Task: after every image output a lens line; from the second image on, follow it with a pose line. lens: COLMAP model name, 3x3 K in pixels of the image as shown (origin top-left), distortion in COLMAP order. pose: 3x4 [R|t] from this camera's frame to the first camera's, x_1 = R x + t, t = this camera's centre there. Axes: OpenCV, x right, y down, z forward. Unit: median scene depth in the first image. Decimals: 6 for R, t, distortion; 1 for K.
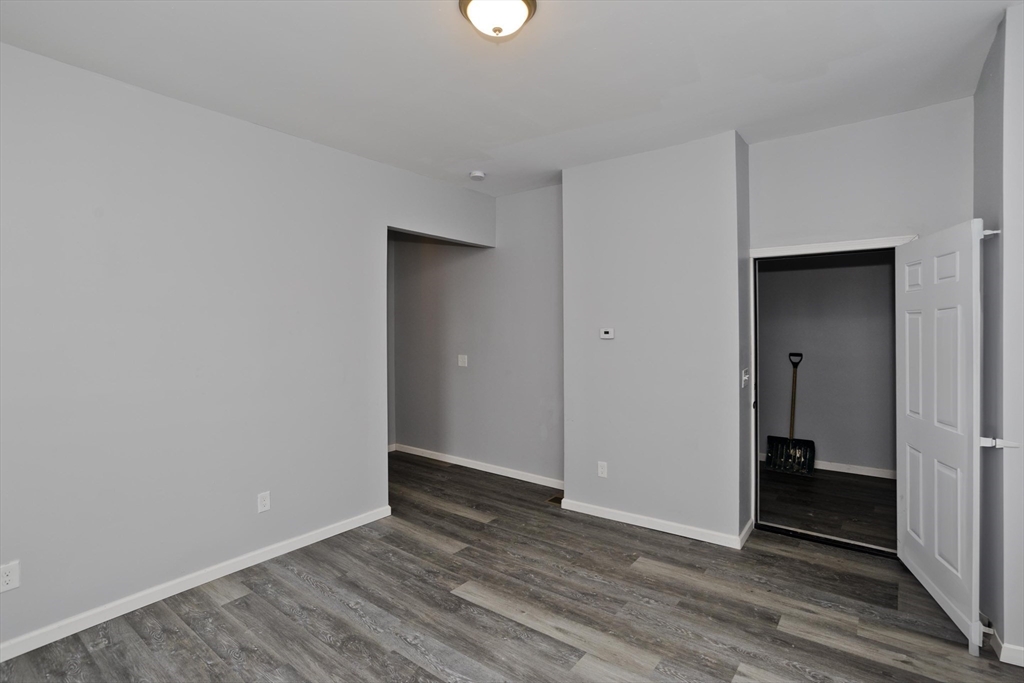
lens RADIAL K [[496.5, 0, 523.7], [0, 496.5, 320.4], [0, 0, 1]] dist [-0.033755, 0.018565]
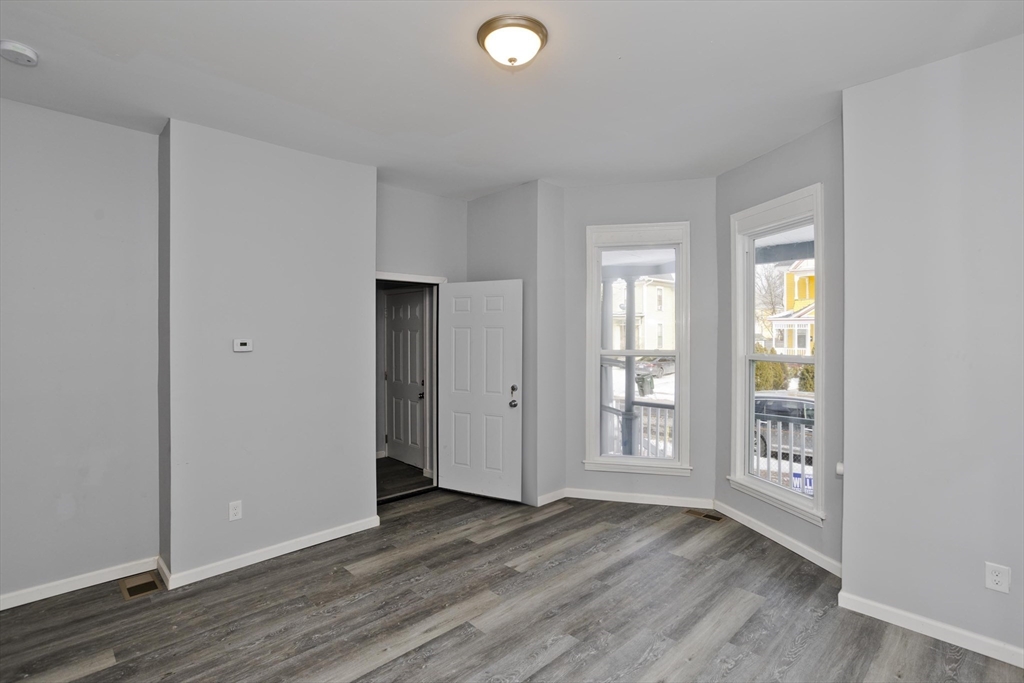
lens RADIAL K [[496.5, 0, 512.1], [0, 496.5, 324.2], [0, 0, 1]] dist [-0.033755, 0.018565]
pose [[0.153425, 0.027866, 0.987767, -0.773411], [-0.010756, 0.999590, -0.026529, 0.010689], [-0.988102, -0.006554, 0.153662, 0.557105]]
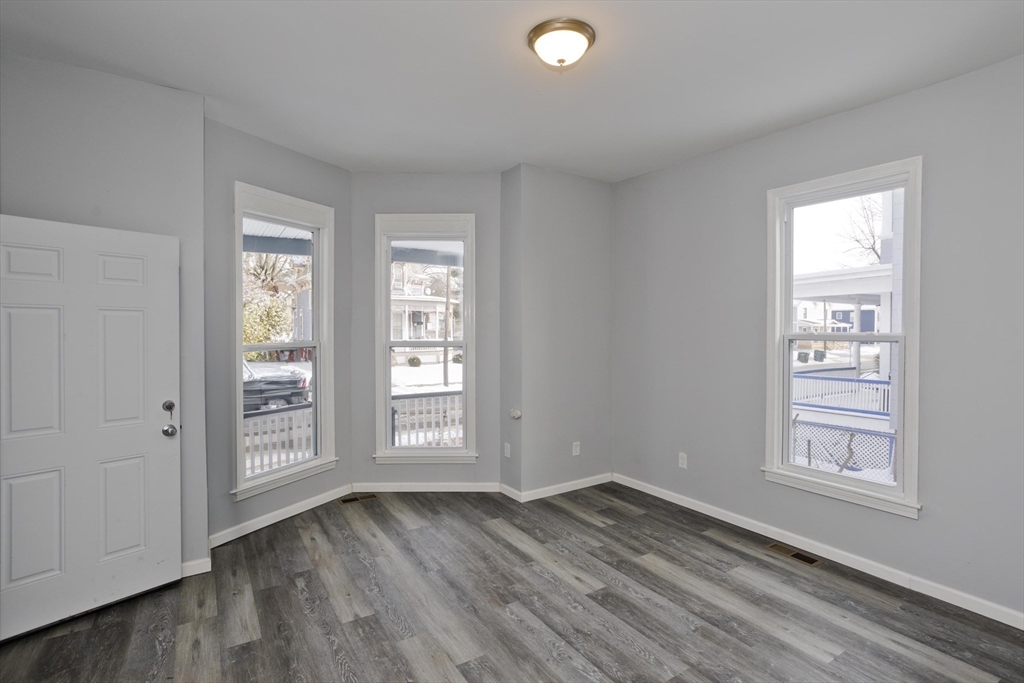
lens RADIAL K [[496.5, 0, 517.9], [0, 496.5, 338.0], [0, 0, 1]] dist [-0.033755, 0.018565]
pose [[-0.940584, -0.005637, 0.339514, -0.235763], [-0.003704, 0.999973, 0.006341, 0.023807], [-0.339541, 0.004707, -0.940579, 1.426387]]
